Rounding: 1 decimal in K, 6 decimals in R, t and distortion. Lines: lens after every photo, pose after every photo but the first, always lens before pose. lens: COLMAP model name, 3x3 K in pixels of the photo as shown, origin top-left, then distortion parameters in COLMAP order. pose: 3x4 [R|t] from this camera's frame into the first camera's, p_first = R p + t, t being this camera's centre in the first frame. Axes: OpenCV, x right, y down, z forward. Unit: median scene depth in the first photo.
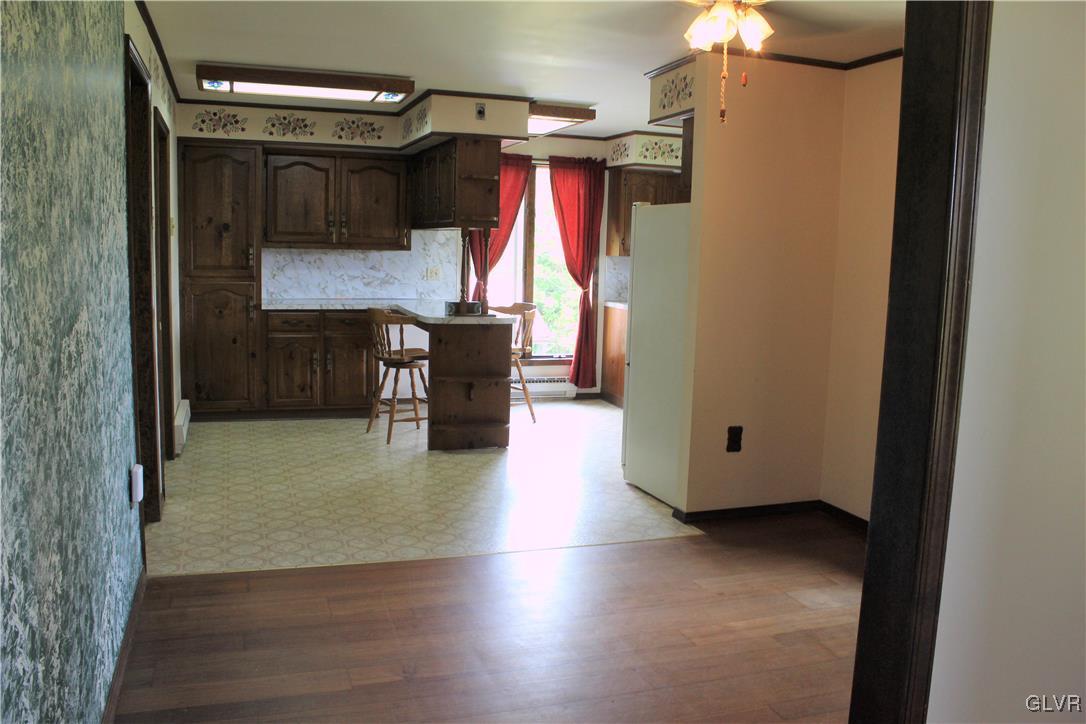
lens RADIAL K [[904.1, 0, 544.1], [0, 904.1, 369.7], [0, 0, 1]] dist [-0.155859, 0.135895]
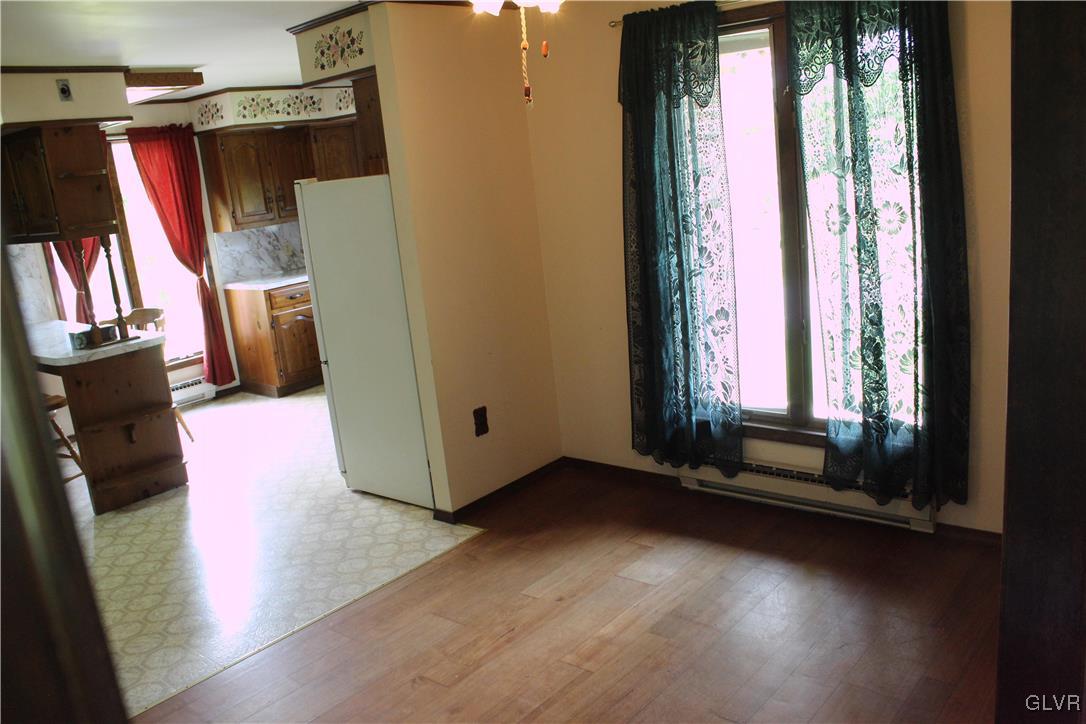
lens RADIAL K [[904.1, 0, 542.5], [0, 904.1, 372.4], [0, 0, 1]] dist [-0.155859, 0.135895]
pose [[0.856266, -0.235195, 0.459883, -0.109246], [0.194059, 0.971578, 0.135564, -0.062222], [-0.478696, -0.026834, 0.877571, 0.106152]]
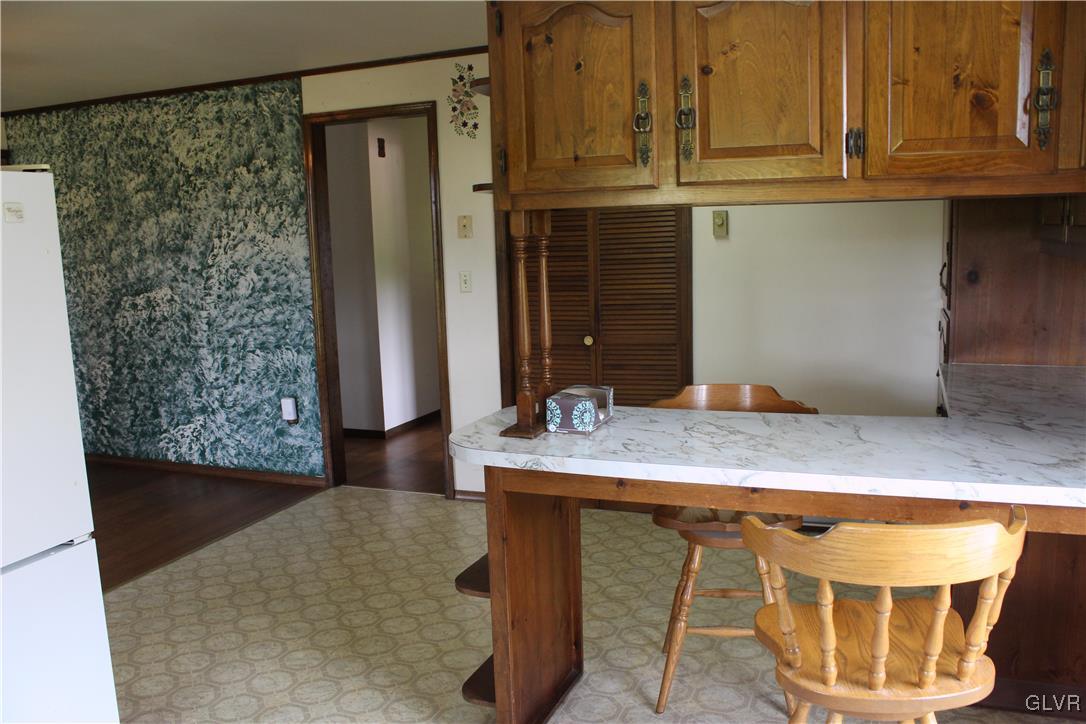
lens RADIAL K [[904.1, 0, 539.7], [0, 904.1, 367.2], [0, 0, 1]] dist [-0.155859, 0.135895]
pose [[-0.664801, 0.097043, -0.740690, 0.209165], [-0.087811, 0.974500, 0.206490, -0.157807], [0.741841, 0.202316, -0.639328, 1.185063]]
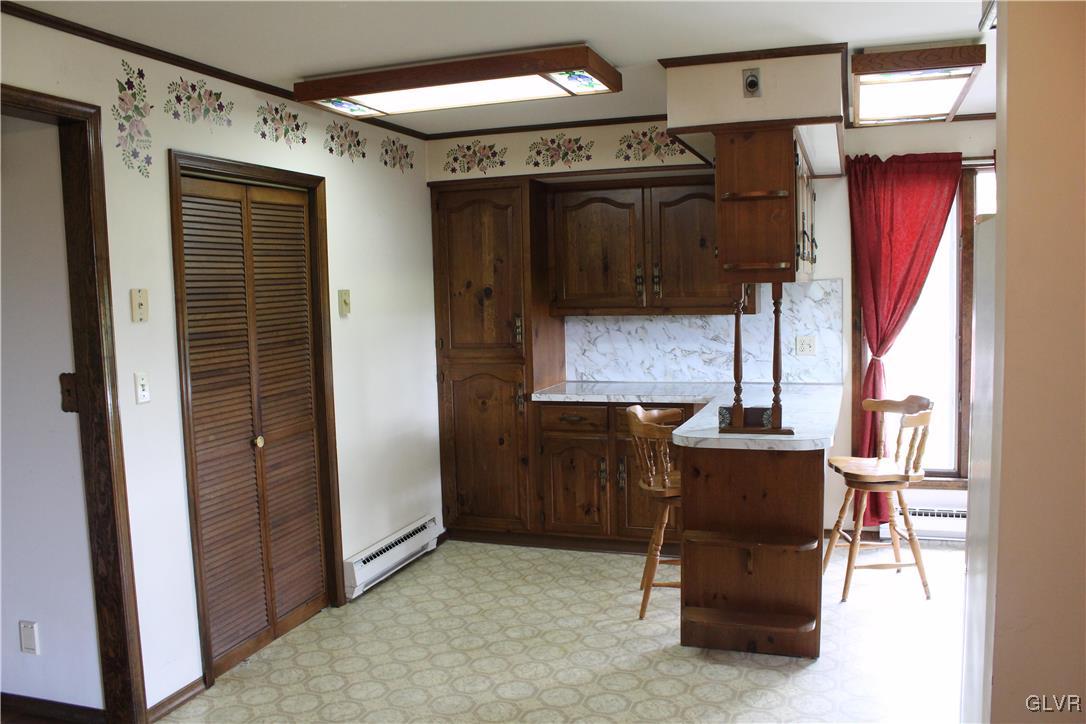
lens RADIAL K [[904.1, 0, 544.0], [0, 904.1, 373.0], [0, 0, 1]] dist [-0.155859, 0.135895]
pose [[0.779489, 0.009337, -0.626346, 0.168532], [-0.035013, 0.998975, -0.028682, -0.071966], [0.625436, 0.044288, 0.779017, 0.430497]]
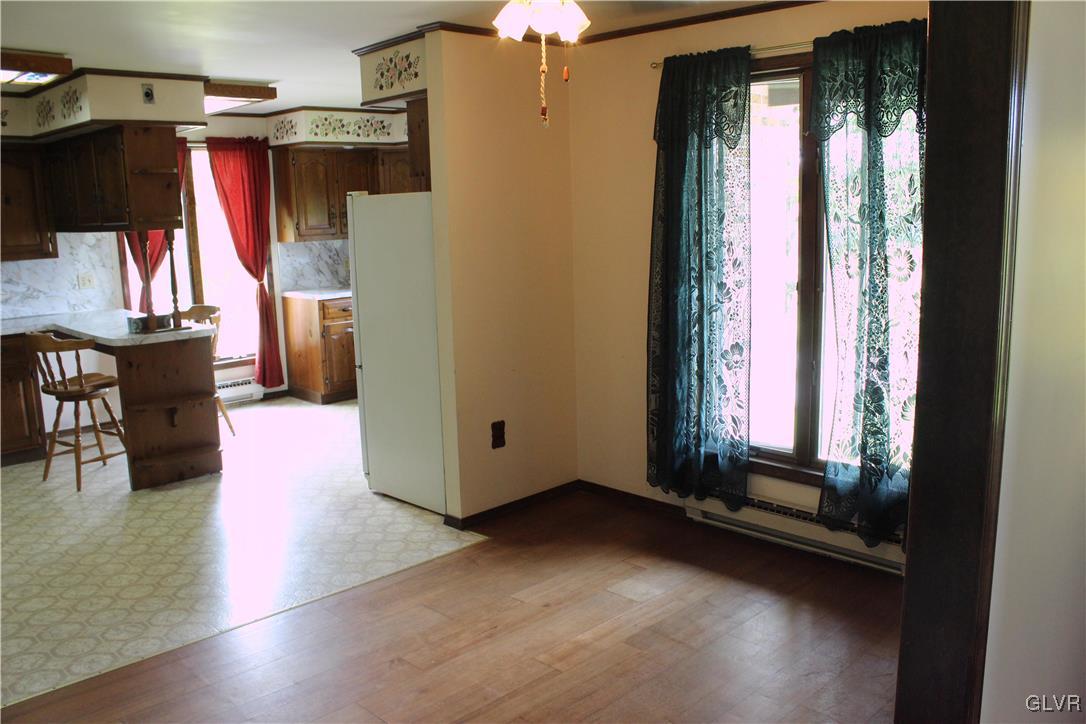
lens RADIAL K [[904.1, 0, 540.4], [0, 904.1, 372.8], [0, 0, 1]] dist [-0.155859, 0.135895]
pose [[0.905352, -0.130341, 0.404164, -0.094093], [0.110183, 0.991238, 0.072852, -0.039165], [-0.410118, -0.021425, 0.911781, 0.068769]]
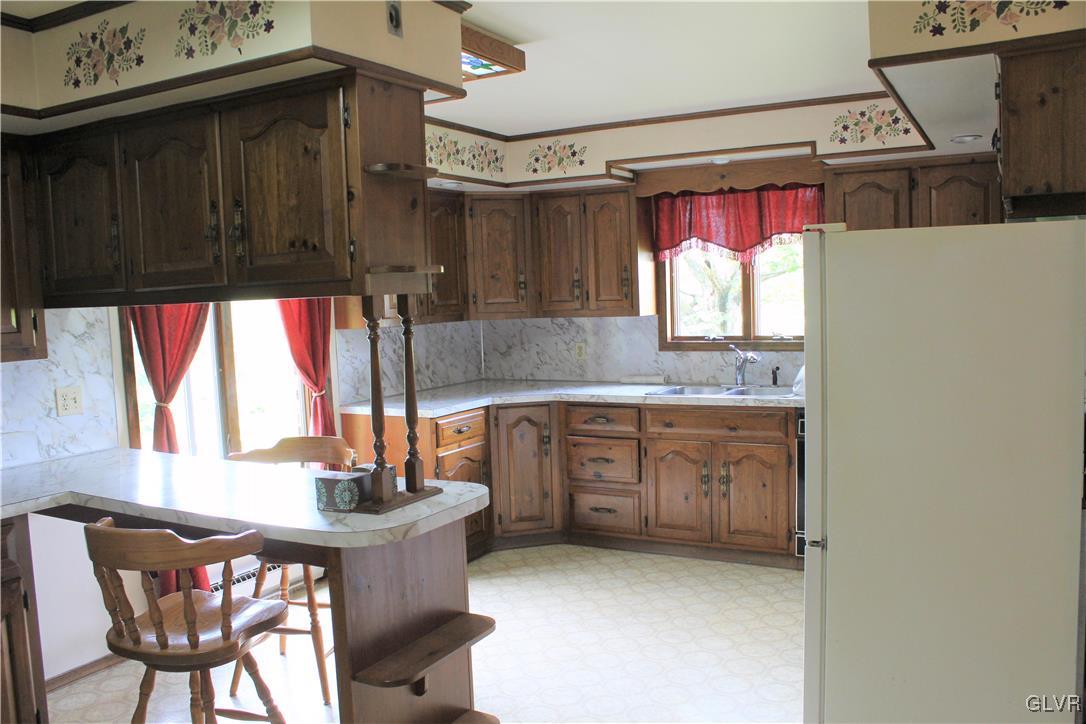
lens RADIAL K [[904.1, 0, 546.8], [0, 904.1, 369.0], [0, 0, 1]] dist [-0.155859, 0.135895]
pose [[0.741926, -0.113811, 0.660752, -0.280262], [0.146528, 0.989189, 0.005854, -0.106763], [-0.654275, 0.092476, 0.750581, 0.597360]]
